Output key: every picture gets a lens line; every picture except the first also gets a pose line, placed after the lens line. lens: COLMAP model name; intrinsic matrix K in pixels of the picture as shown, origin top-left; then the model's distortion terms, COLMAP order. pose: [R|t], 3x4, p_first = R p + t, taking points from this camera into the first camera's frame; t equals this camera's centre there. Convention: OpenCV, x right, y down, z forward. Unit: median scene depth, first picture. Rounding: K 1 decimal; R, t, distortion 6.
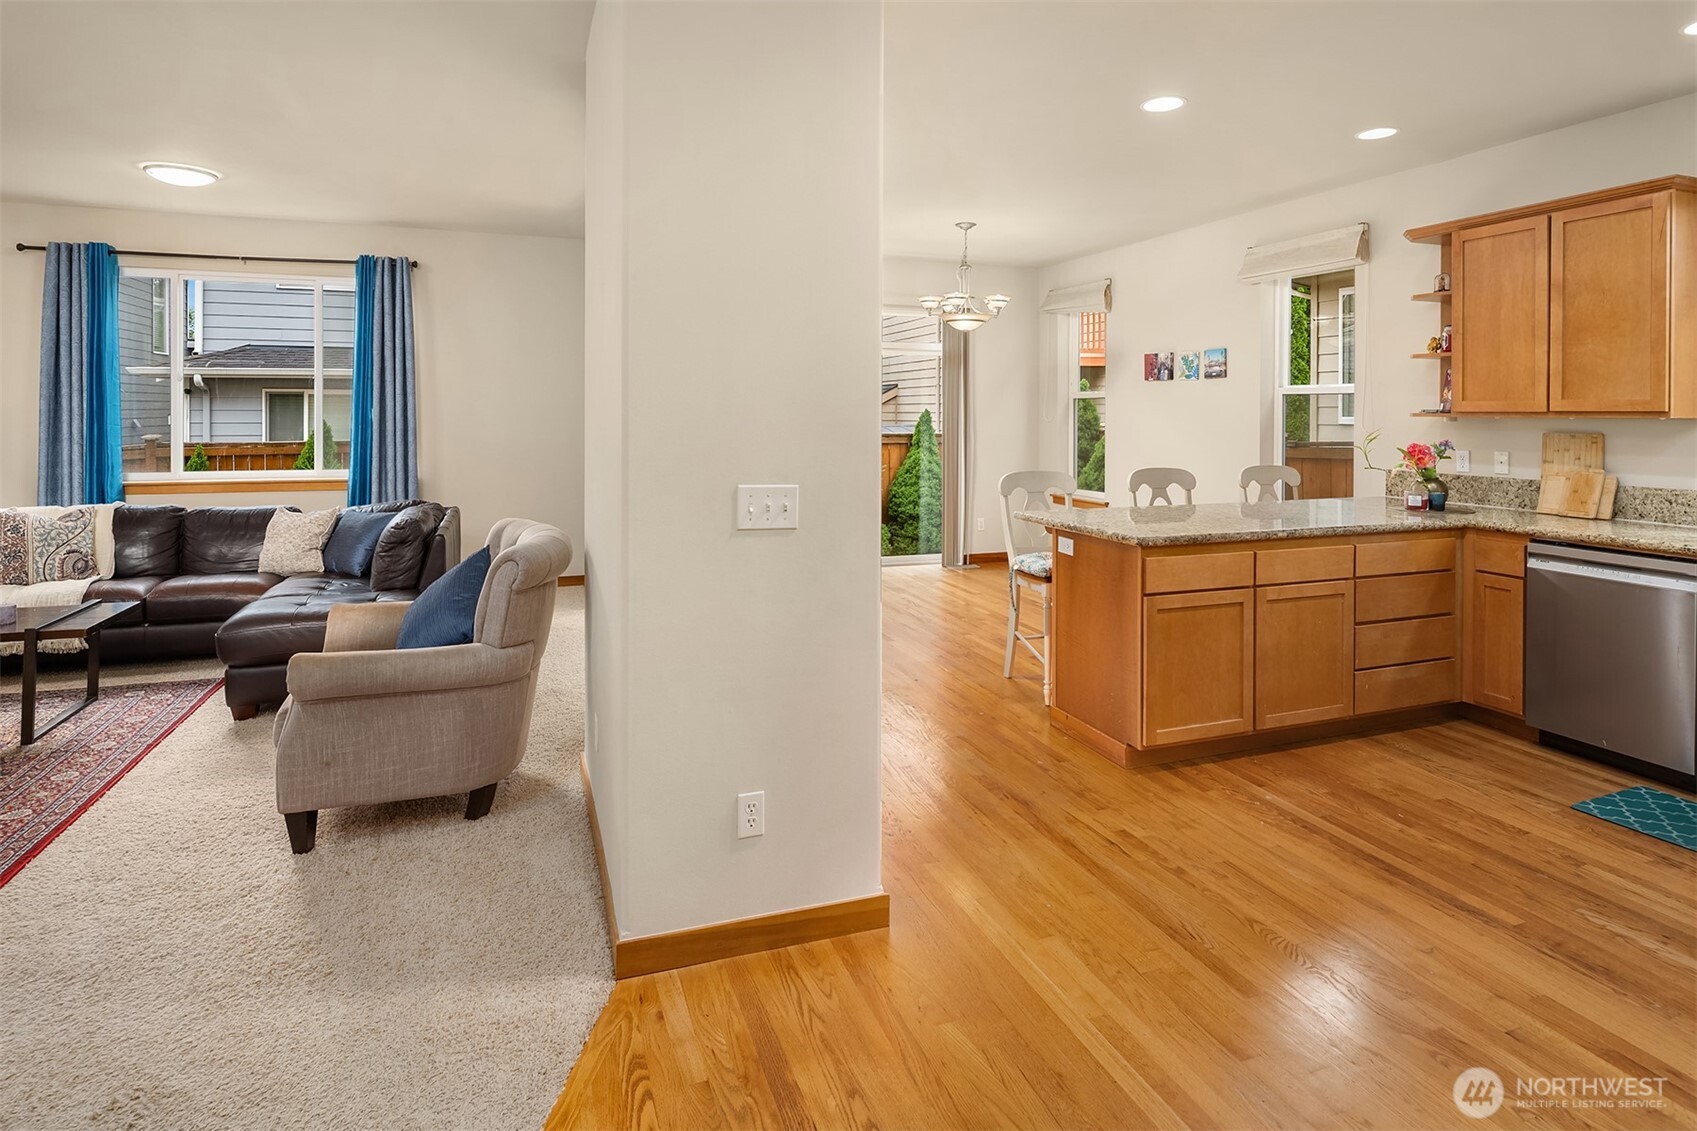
lens RADIAL K [[922.0, 0, 855.7], [0, 922.0, 418.5], [0, 0, 1]] dist [-0.015046, -0.000502]
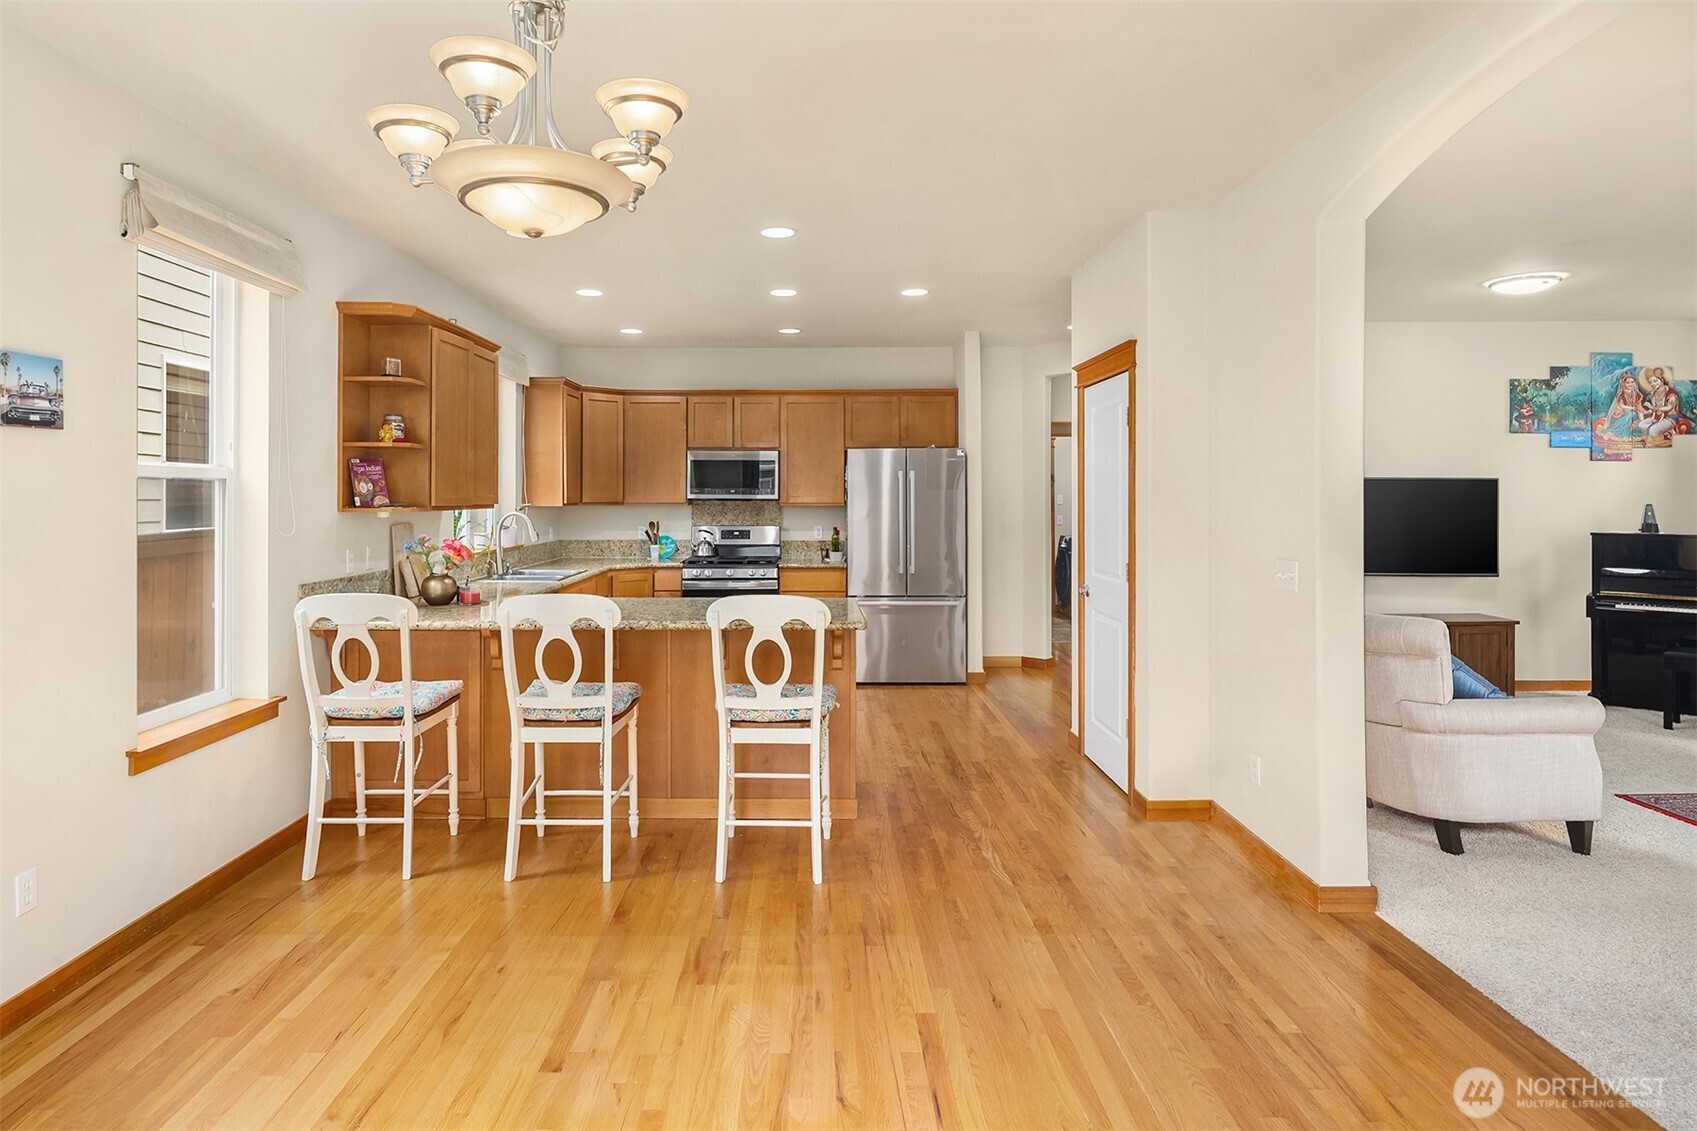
lens RADIAL K [[919.3, 0, 808.3], [0, 919.3, 498.1], [0, 0, 1]] dist [0.000062, -0.007787]
pose [[-0.934945, -0.001538, 0.354790, -0.084061], [0.001610, 0.999962, 0.008579, -0.022904], [-0.354789, 0.008593, -0.934907, 1.724420]]
